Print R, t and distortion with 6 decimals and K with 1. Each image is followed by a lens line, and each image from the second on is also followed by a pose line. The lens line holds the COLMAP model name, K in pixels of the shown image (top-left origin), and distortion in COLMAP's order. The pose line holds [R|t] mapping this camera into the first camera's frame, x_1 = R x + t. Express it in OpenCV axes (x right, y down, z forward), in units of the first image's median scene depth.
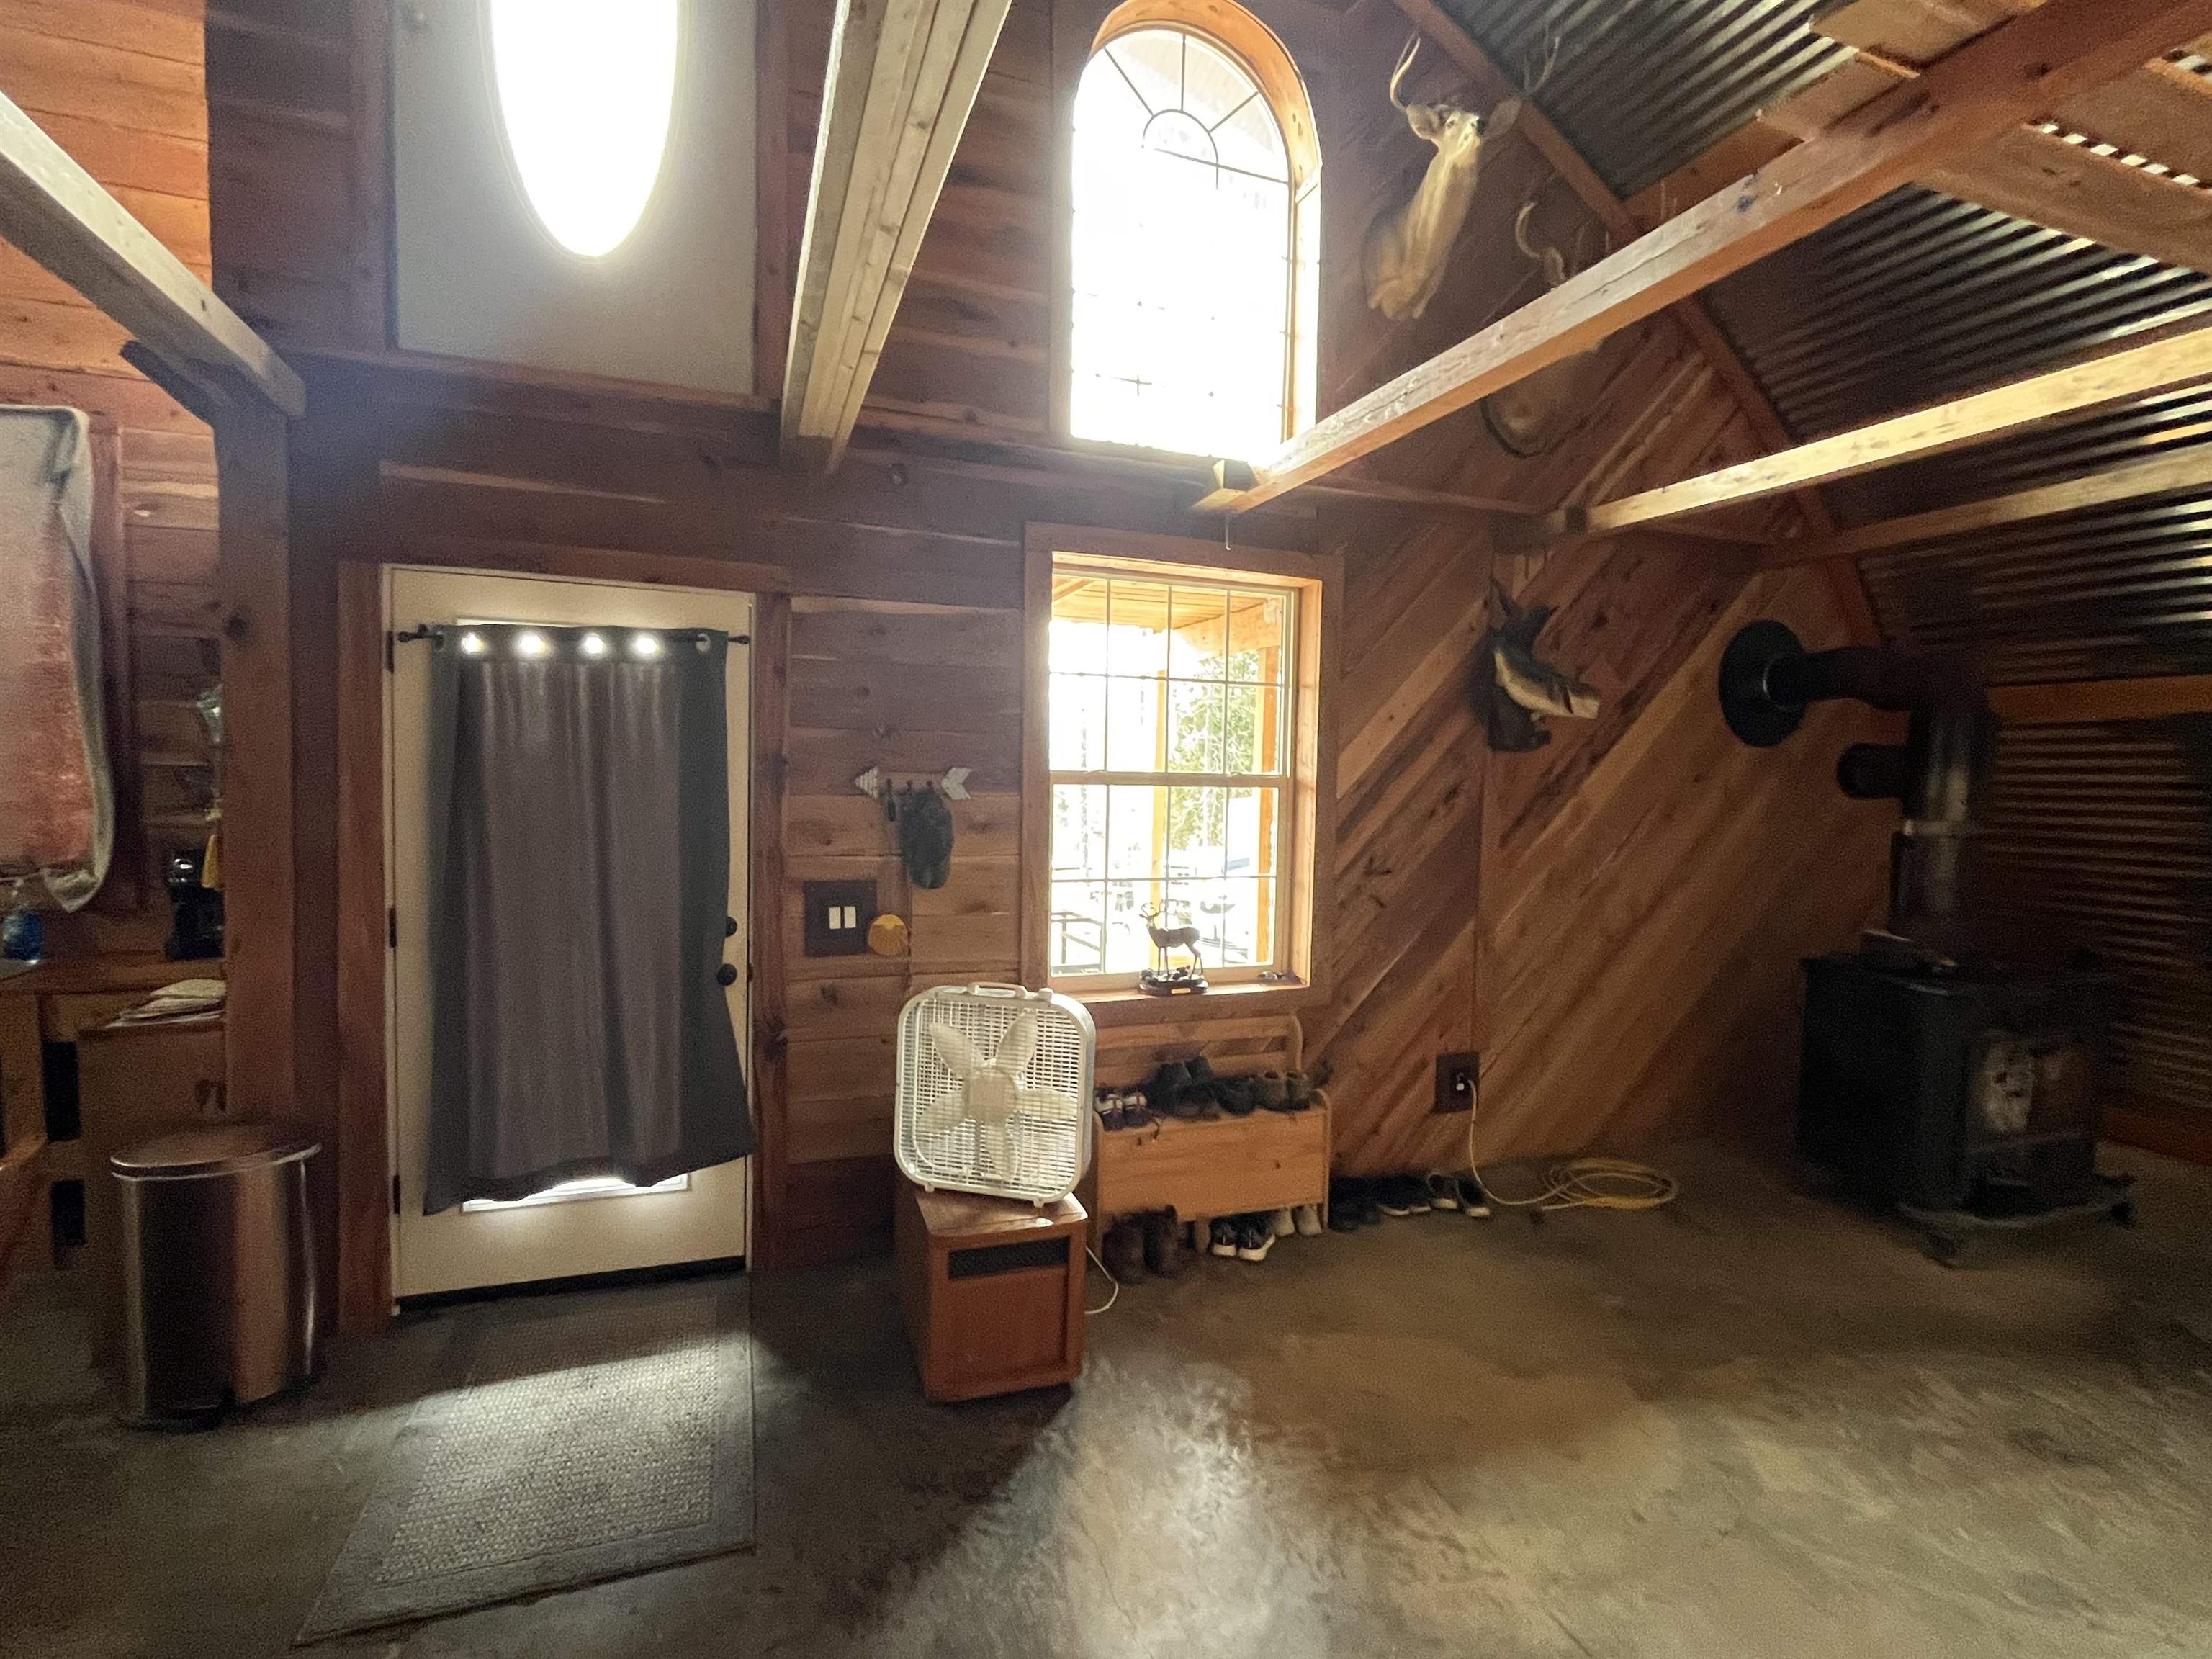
lens RADIAL K [[1028.7, 0, 1094.7], [0, 1028.7, 835.8], [0, 0, 1]] dist [0.000071, -0.001284]
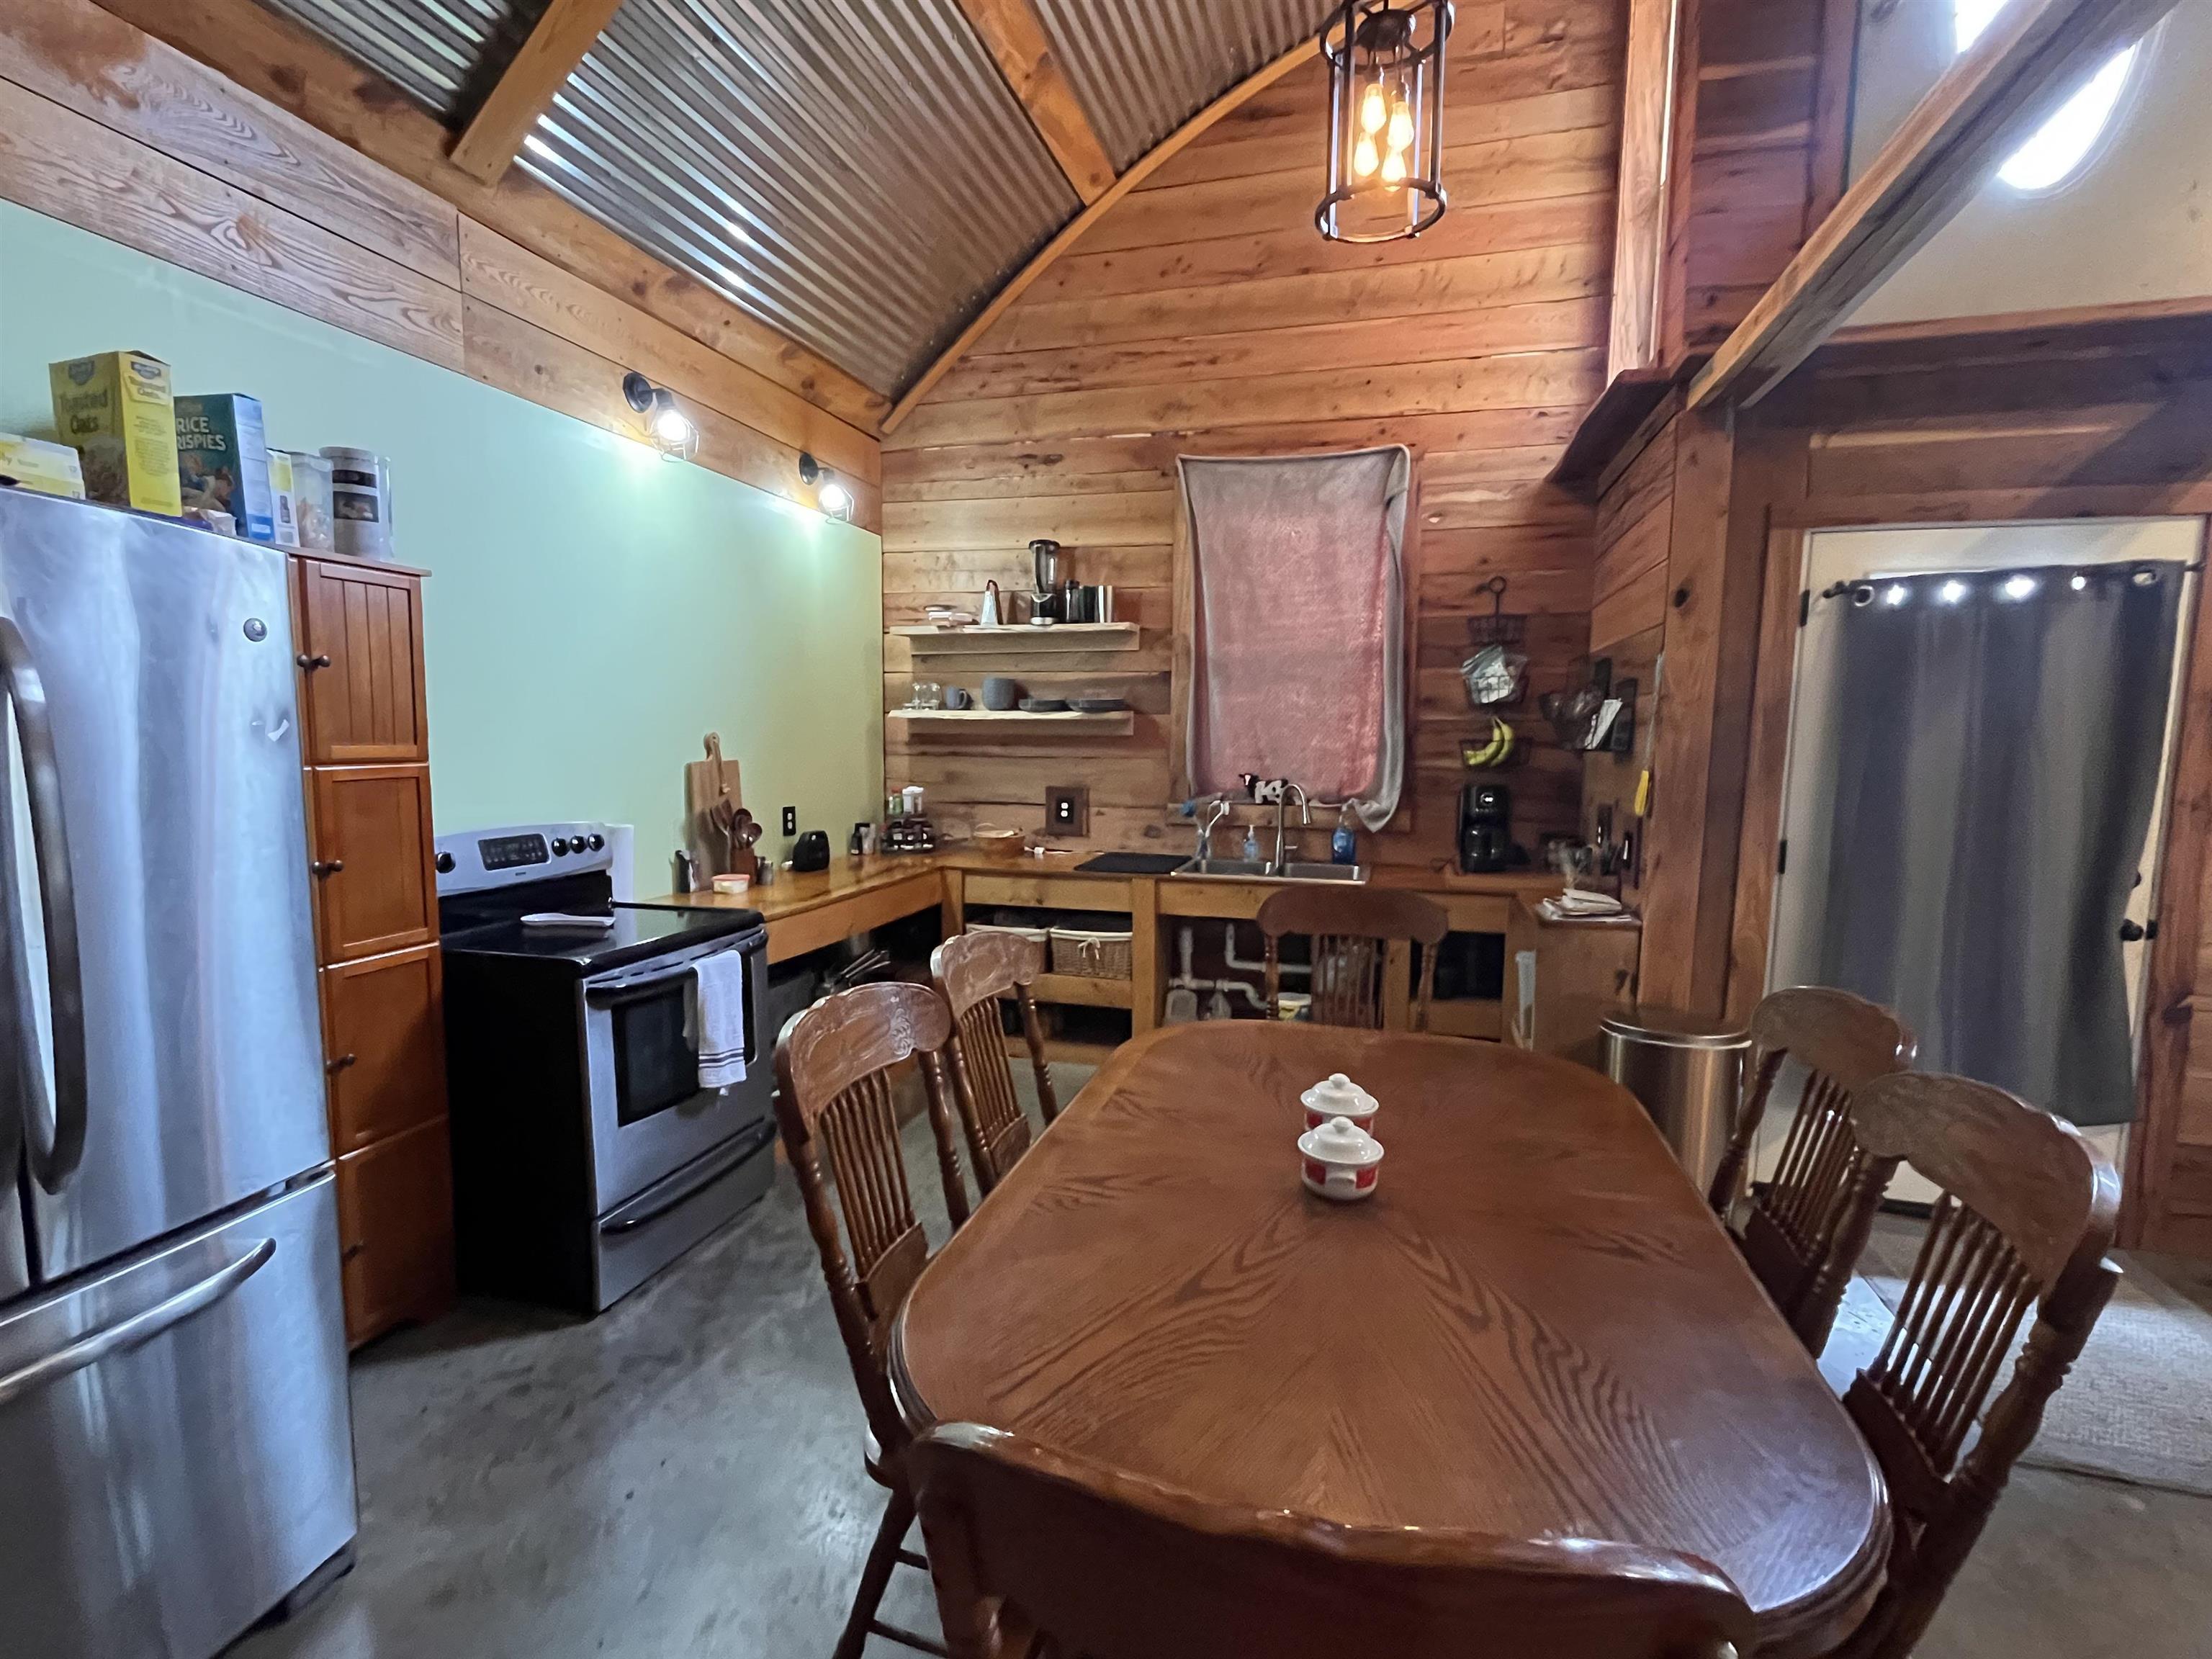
lens RADIAL K [[1028.7, 0, 1097.5], [0, 1028.7, 838.3], [0, 0, 1]] dist [0.000071, -0.001284]
pose [[0.803561, 0.051050, -0.593029, -0.529521], [-0.028839, 0.998484, 0.046876, 0.032545], [0.594523, -0.020565, 0.803816, -0.297280]]
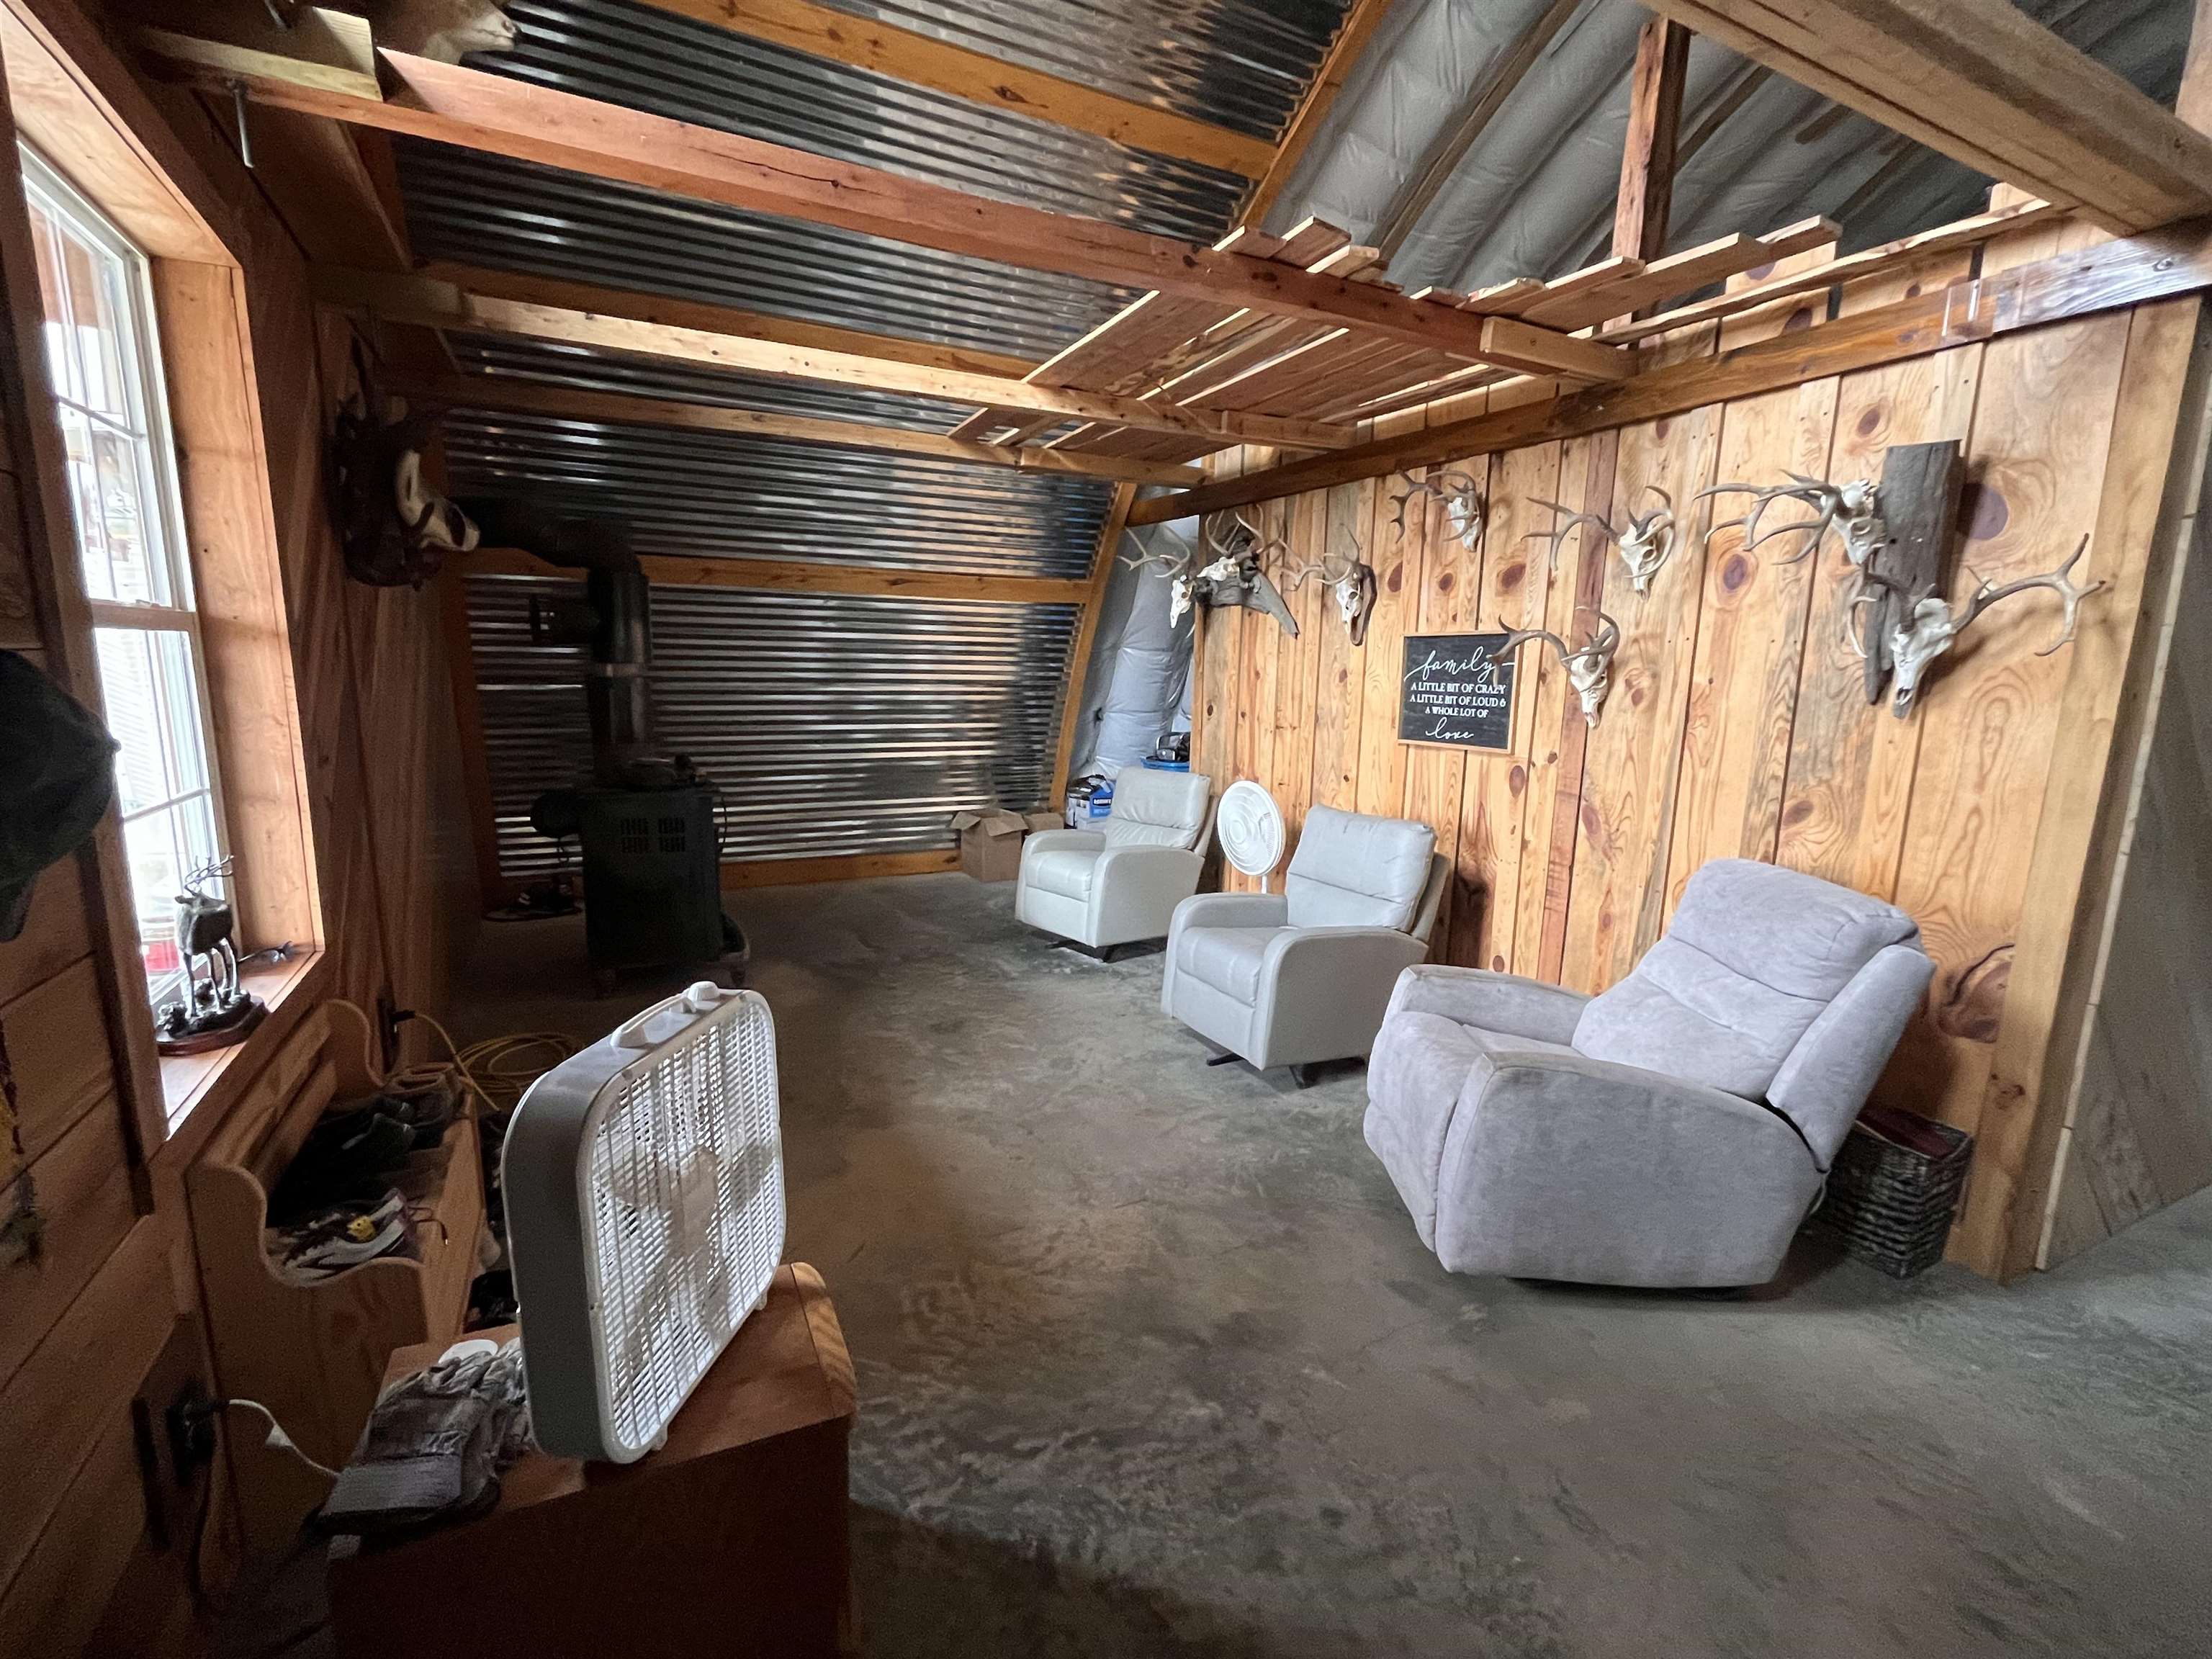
lens RADIAL K [[996.2, 0, 1096.7], [0, 996.2, 835.5], [0, 0, 1]] dist [-0.003274, -0.000791]
pose [[-0.115846, -0.191089, 0.974713, -0.502667], [0.040888, 0.979571, 0.196900, -0.028537], [-0.992425, 0.062664, -0.105666, 0.682356]]
